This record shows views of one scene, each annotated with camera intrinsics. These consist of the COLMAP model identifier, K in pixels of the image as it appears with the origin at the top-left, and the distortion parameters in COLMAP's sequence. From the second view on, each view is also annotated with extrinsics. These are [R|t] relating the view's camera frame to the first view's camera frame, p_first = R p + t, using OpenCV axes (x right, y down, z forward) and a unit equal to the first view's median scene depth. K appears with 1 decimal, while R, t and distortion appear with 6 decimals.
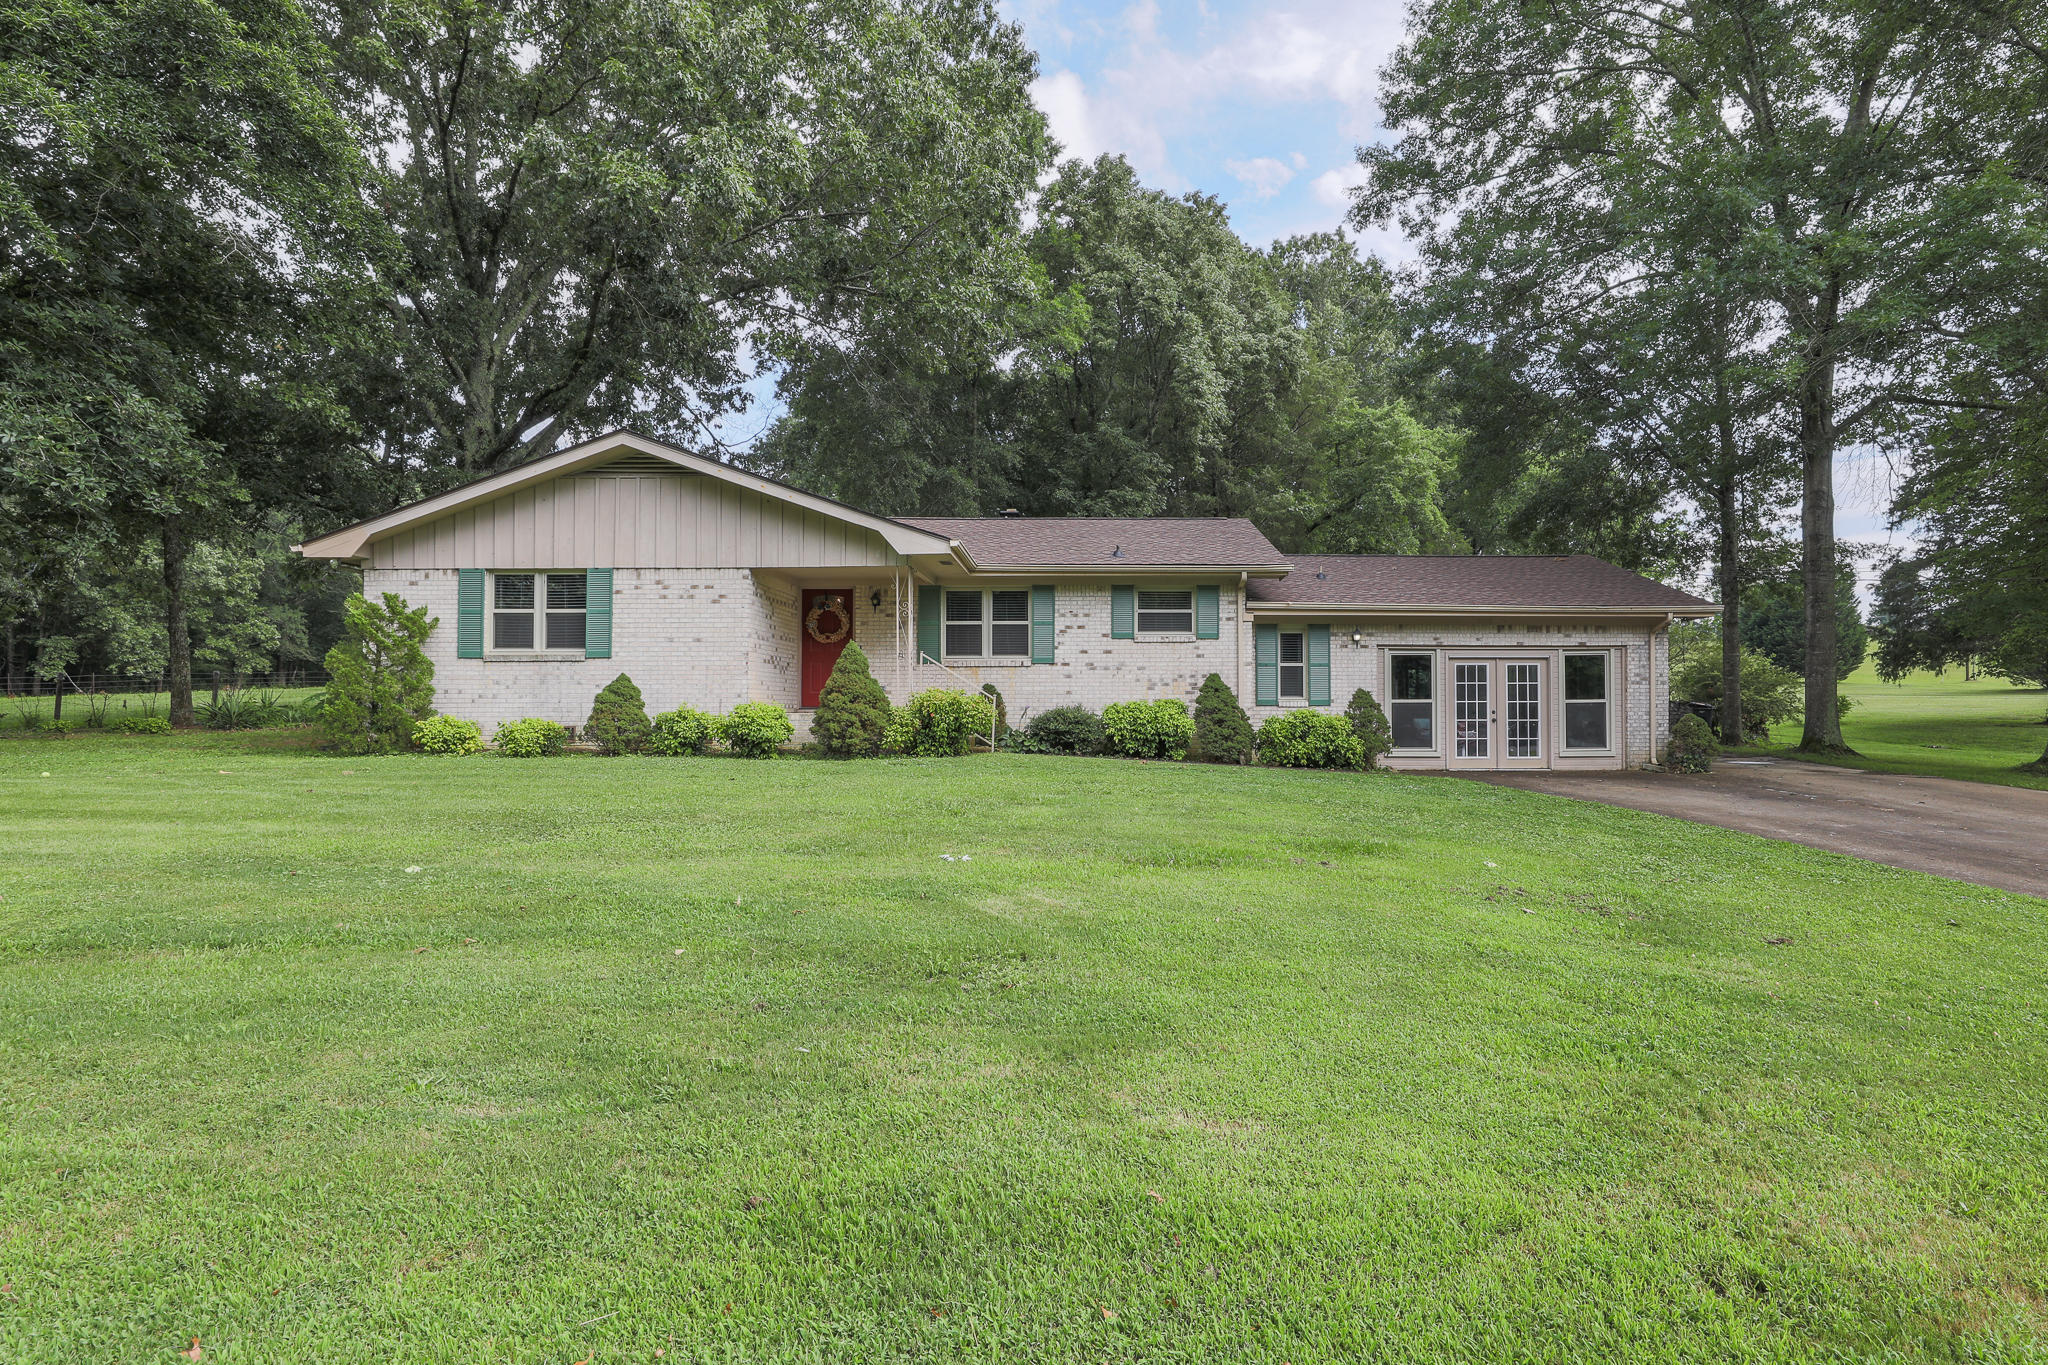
lens RADIAL K [[992.6, 0, 1024.0], [0, 992.6, 682.5], [0, 0, 1]] dist [0.002458, 0.000242]
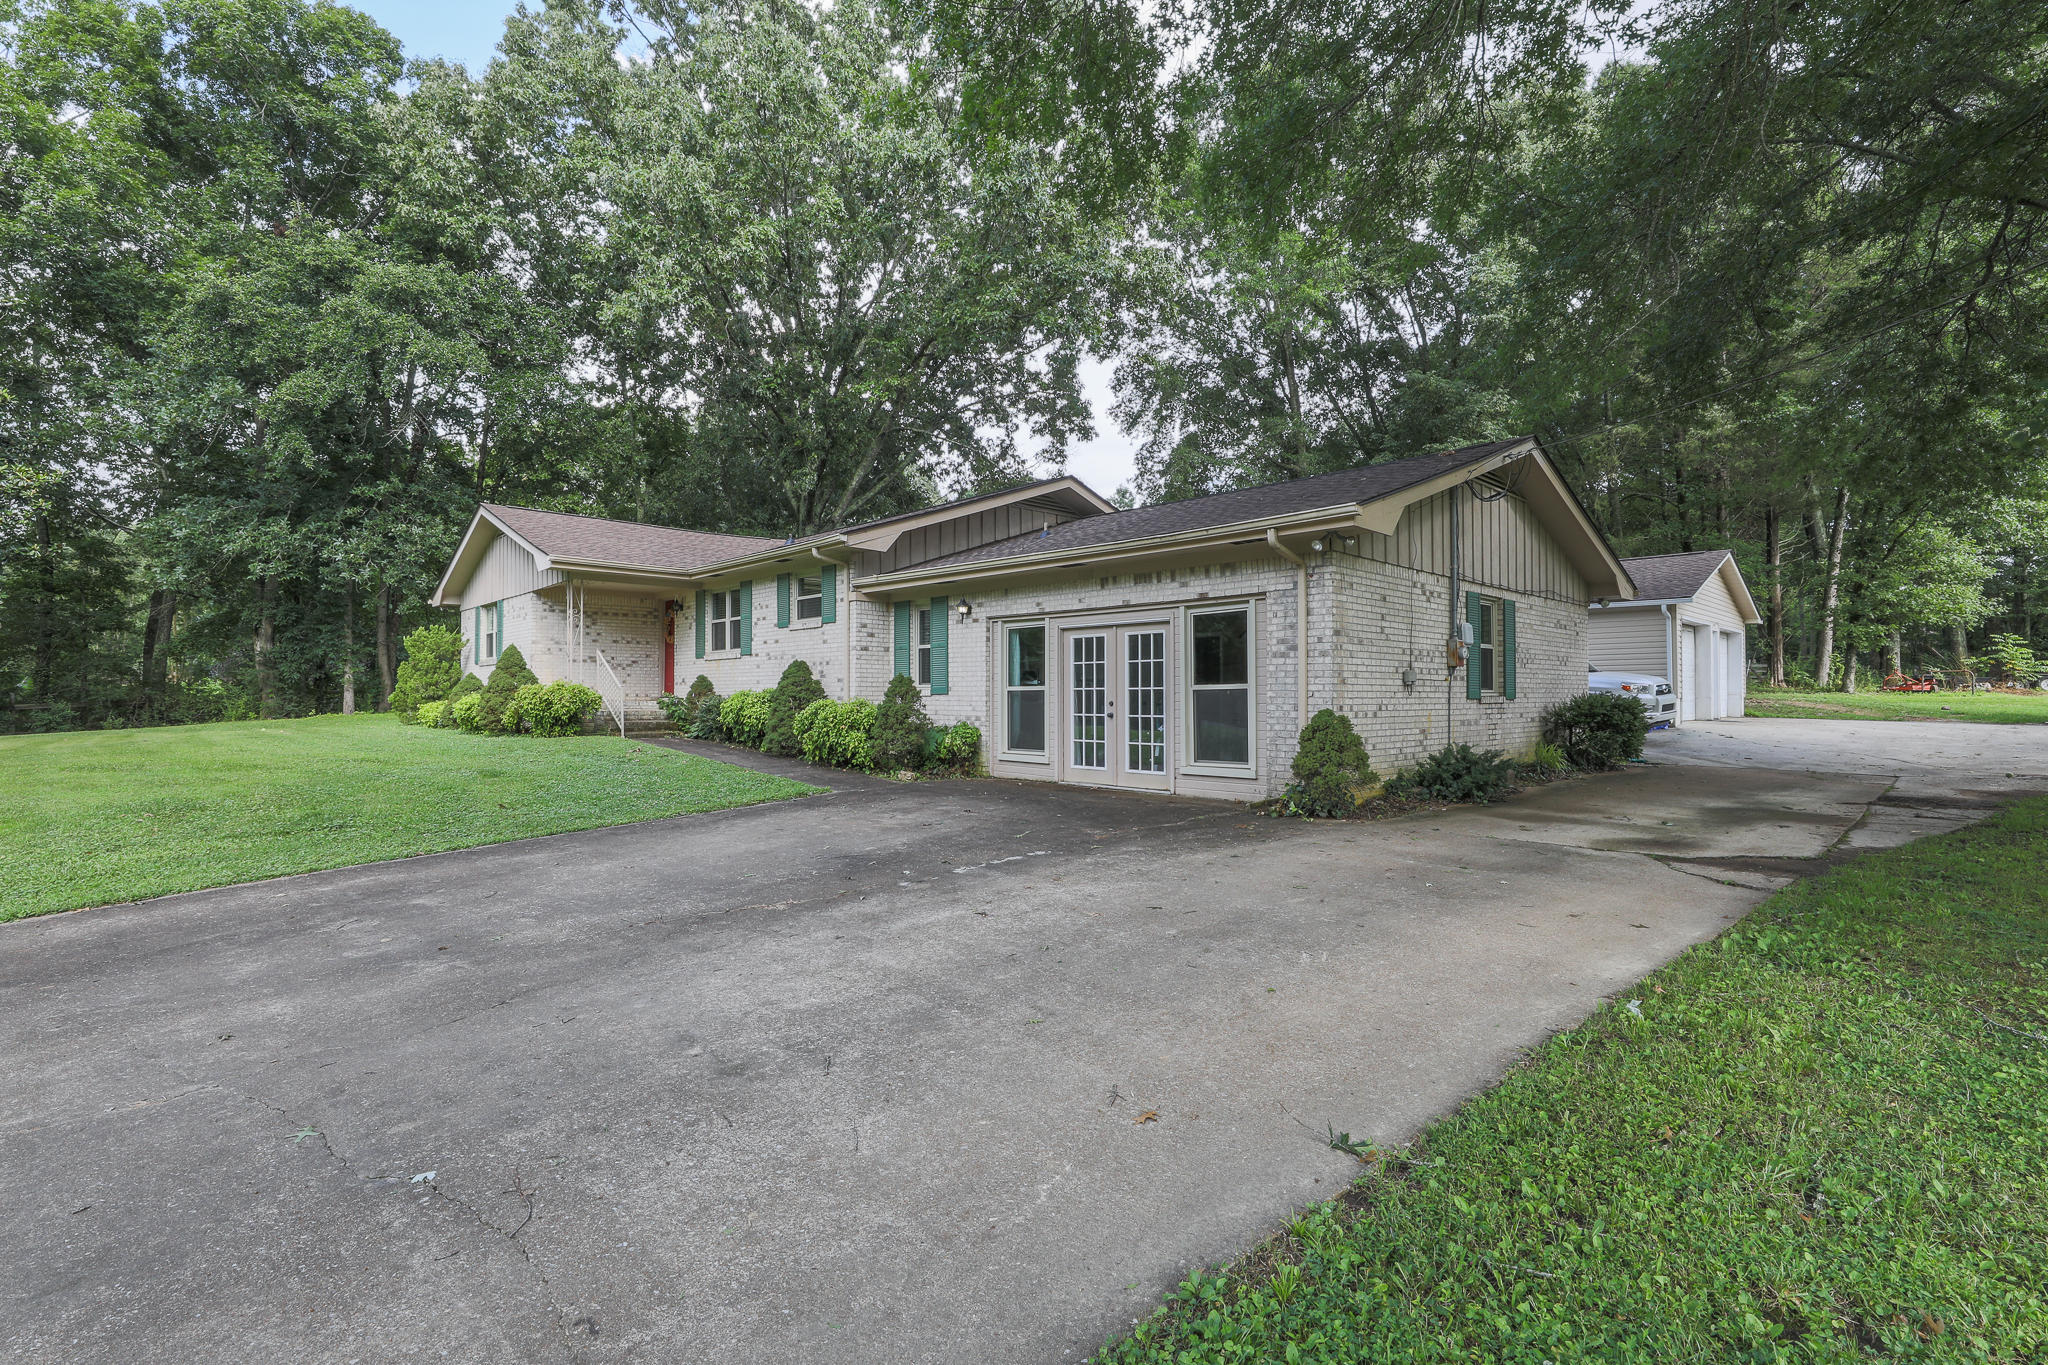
lens RADIAL K [[920.1, 0, 1018.6], [0, 920.1, 683.6], [0, 0, 1]] dist [-0.002662, -0.000266]
pose [[0.666427, -0.009782, -0.745506, 0.918971], [-0.008663, 0.999745, -0.020862, 0.030039], [0.745520, 0.020362, 0.666172, 0.532439]]
